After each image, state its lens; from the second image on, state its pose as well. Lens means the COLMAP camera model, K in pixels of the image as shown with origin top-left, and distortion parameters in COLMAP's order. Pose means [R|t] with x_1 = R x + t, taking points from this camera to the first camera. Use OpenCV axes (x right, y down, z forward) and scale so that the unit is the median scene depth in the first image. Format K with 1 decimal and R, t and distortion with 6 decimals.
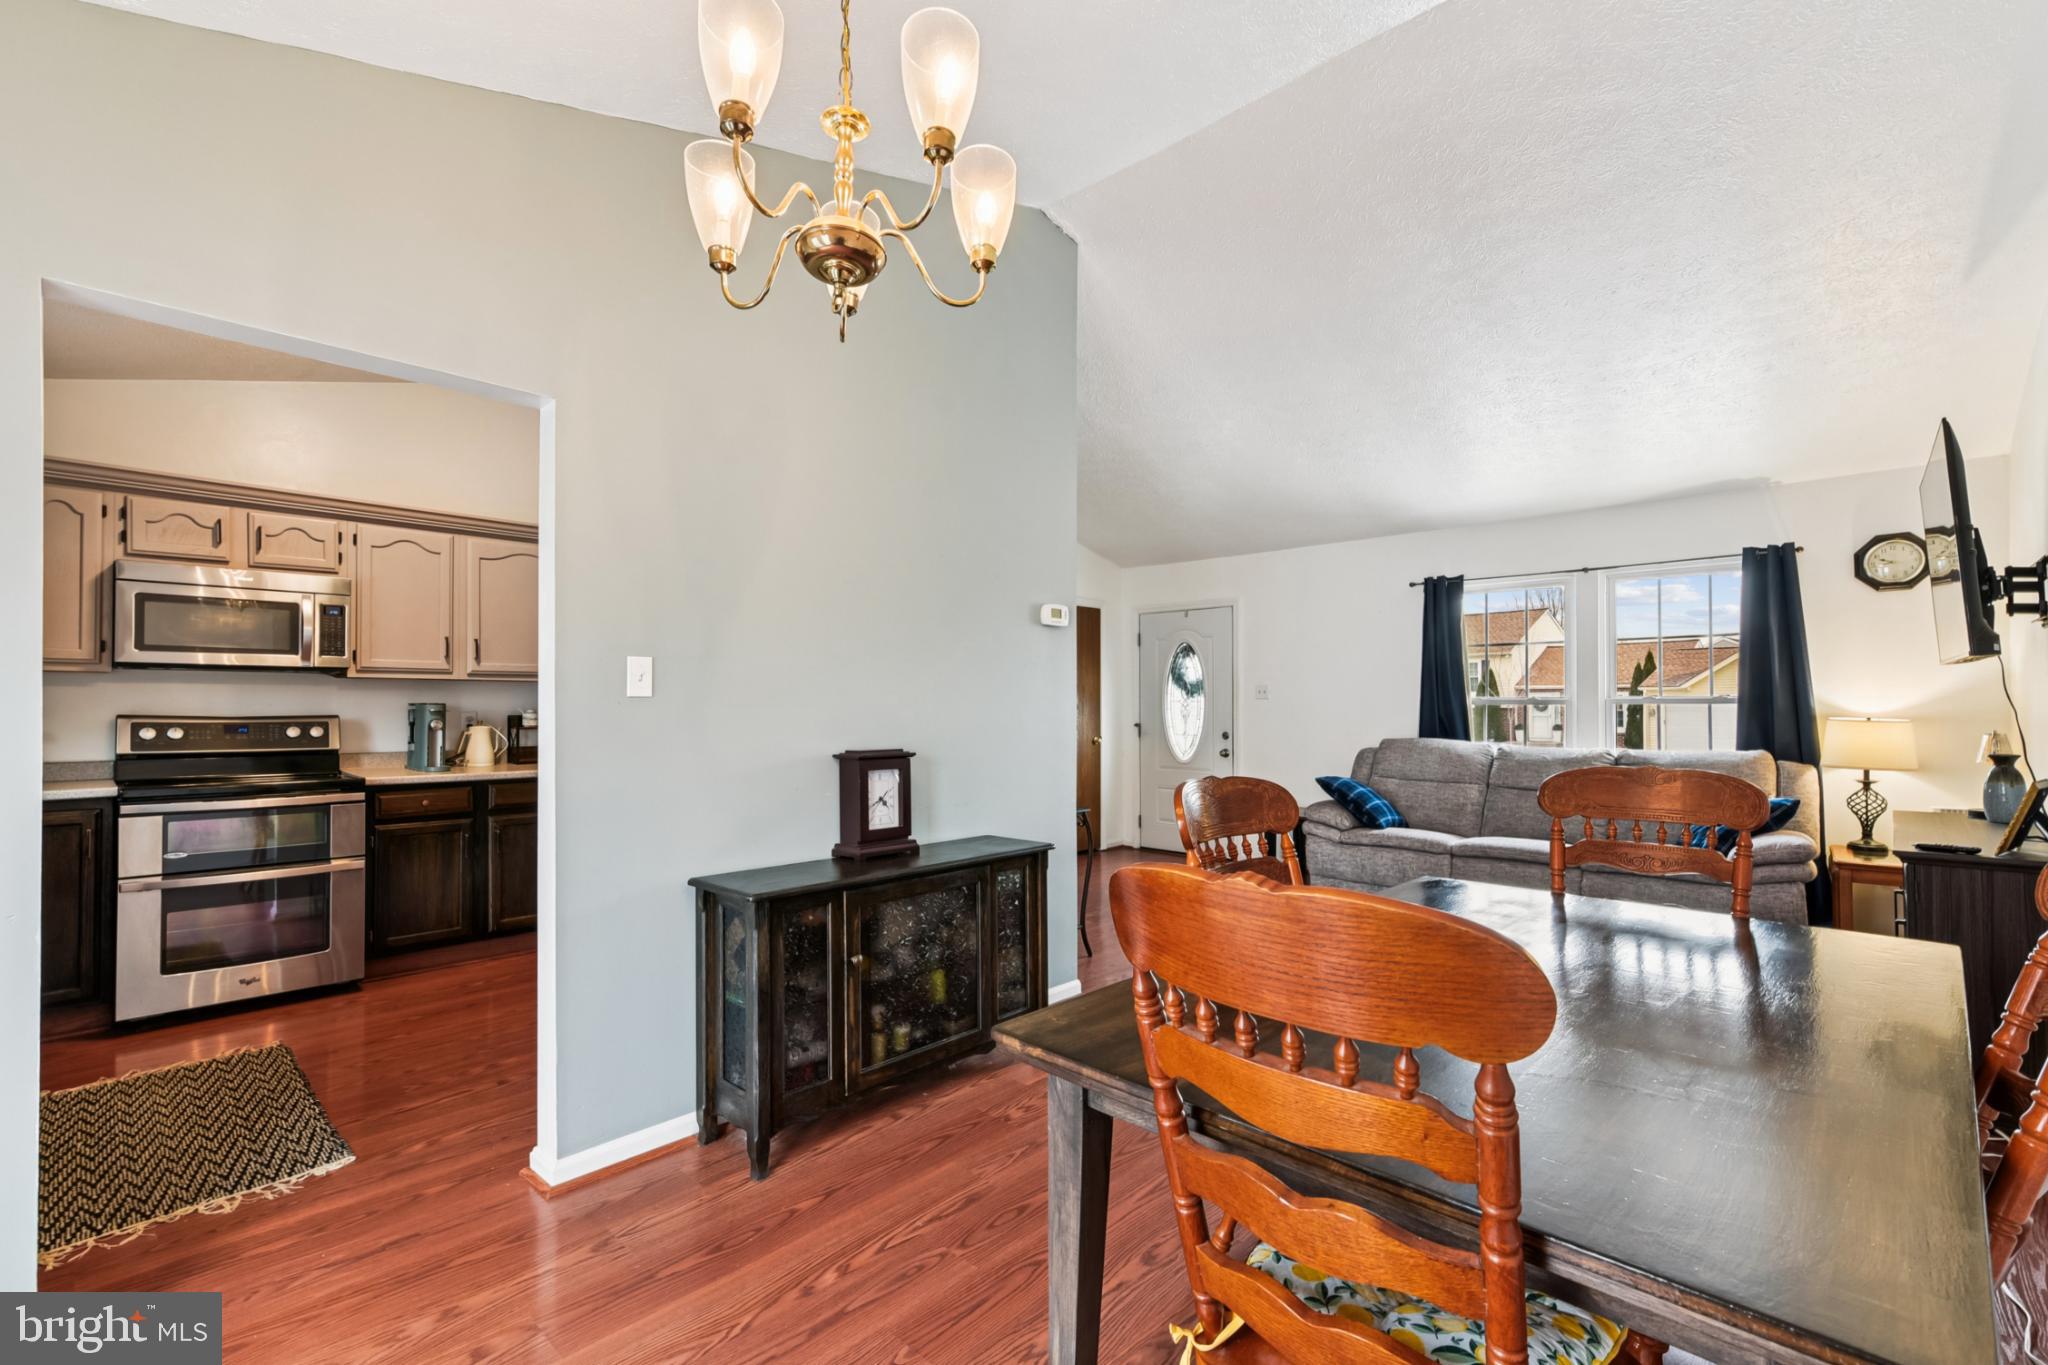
lens RADIAL K [[869.7, 0, 1025.2], [0, 869.7, 697.6], [0, 0, 1]] dist [0.001195, 0.000312]
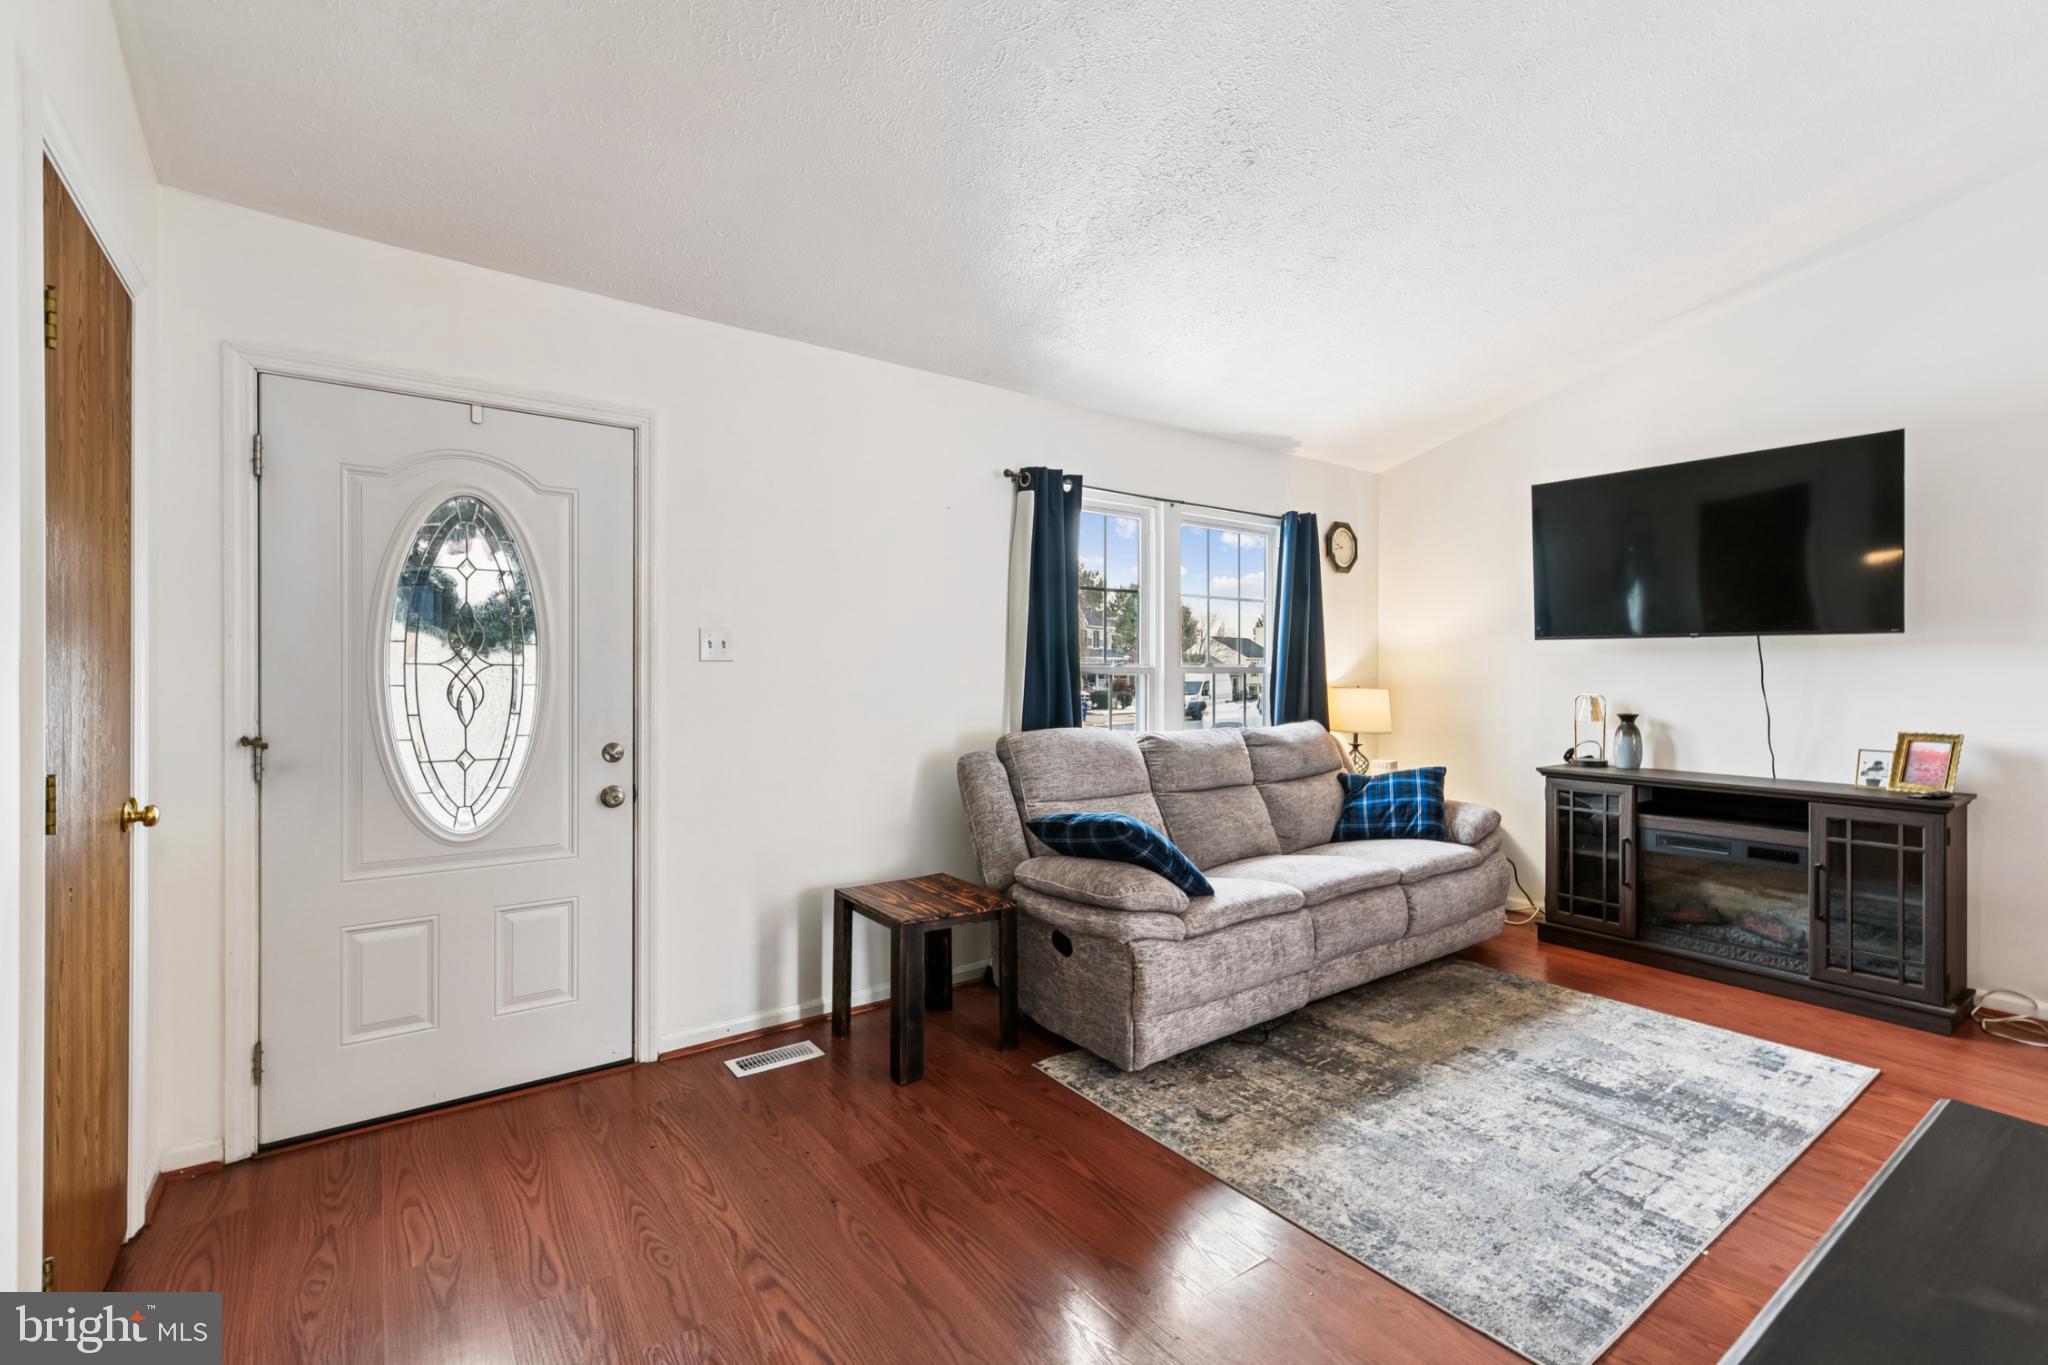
lens RADIAL K [[899.6, 0, 1023.2], [0, 899.6, 675.0], [0, 0, 1]] dist [0.004377, 0.000428]
pose [[0.175820, -0.002486, 0.984419, -0.187810], [-0.007754, 0.999962, 0.003910, 0.007244], [-0.984392, -0.008320, 0.175794, 1.000220]]
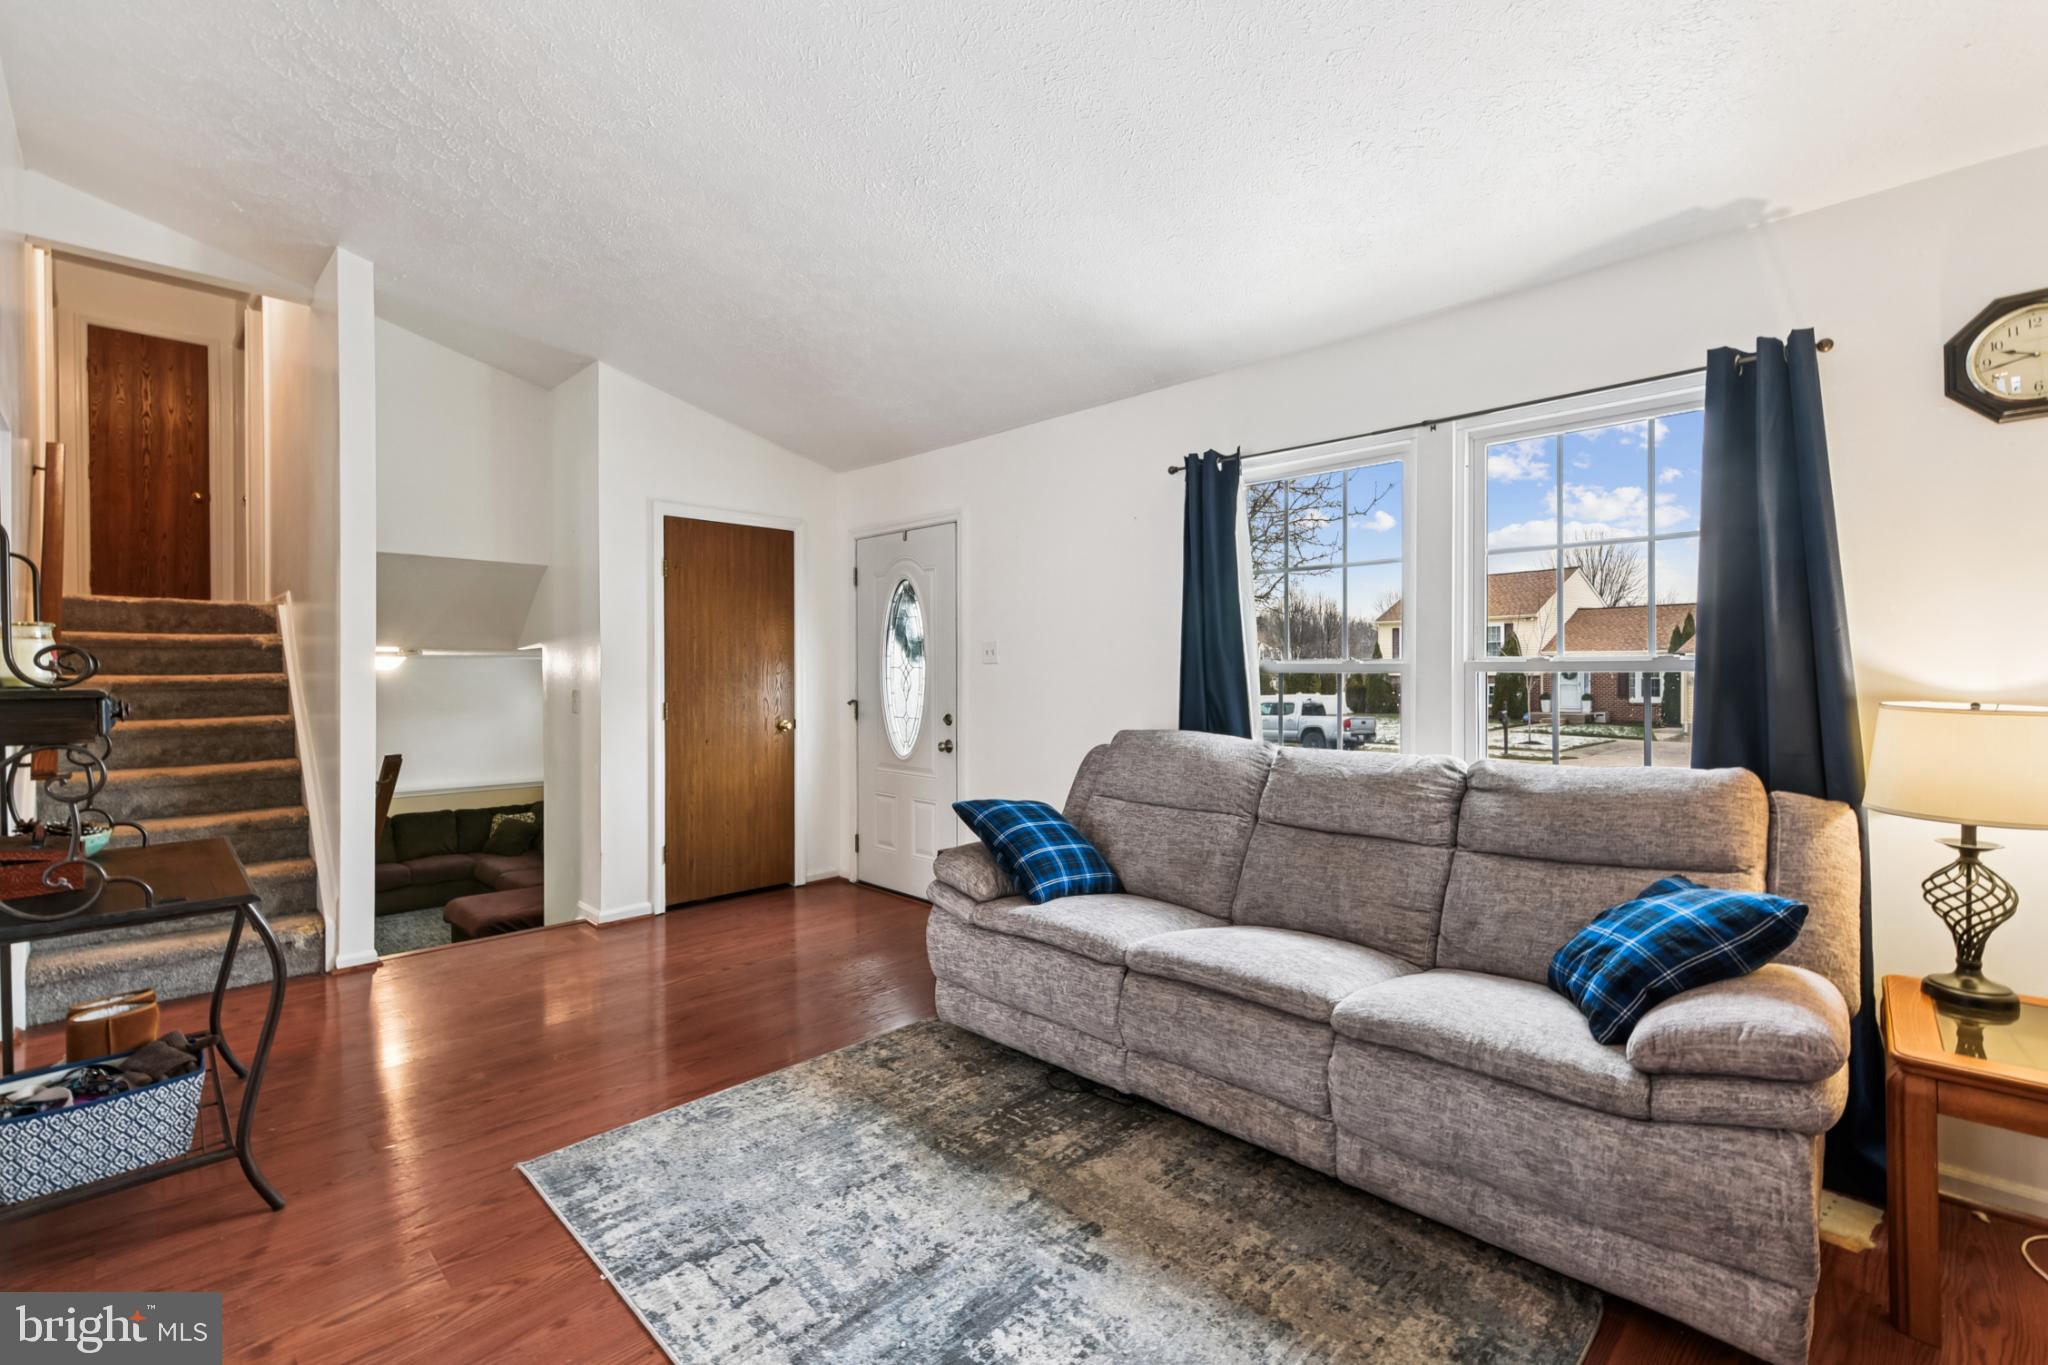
lens RADIAL K [[899.6, 0, 1023.2], [0, 899.6, 675.0], [0, 0, 1]] dist [0.004377, 0.000428]
pose [[0.999797, 0.000411, -0.020125, 0.403833], [-0.000177, 0.999932, 0.011649, 0.002932], [0.020129, -0.011643, 0.999730, 0.434026]]
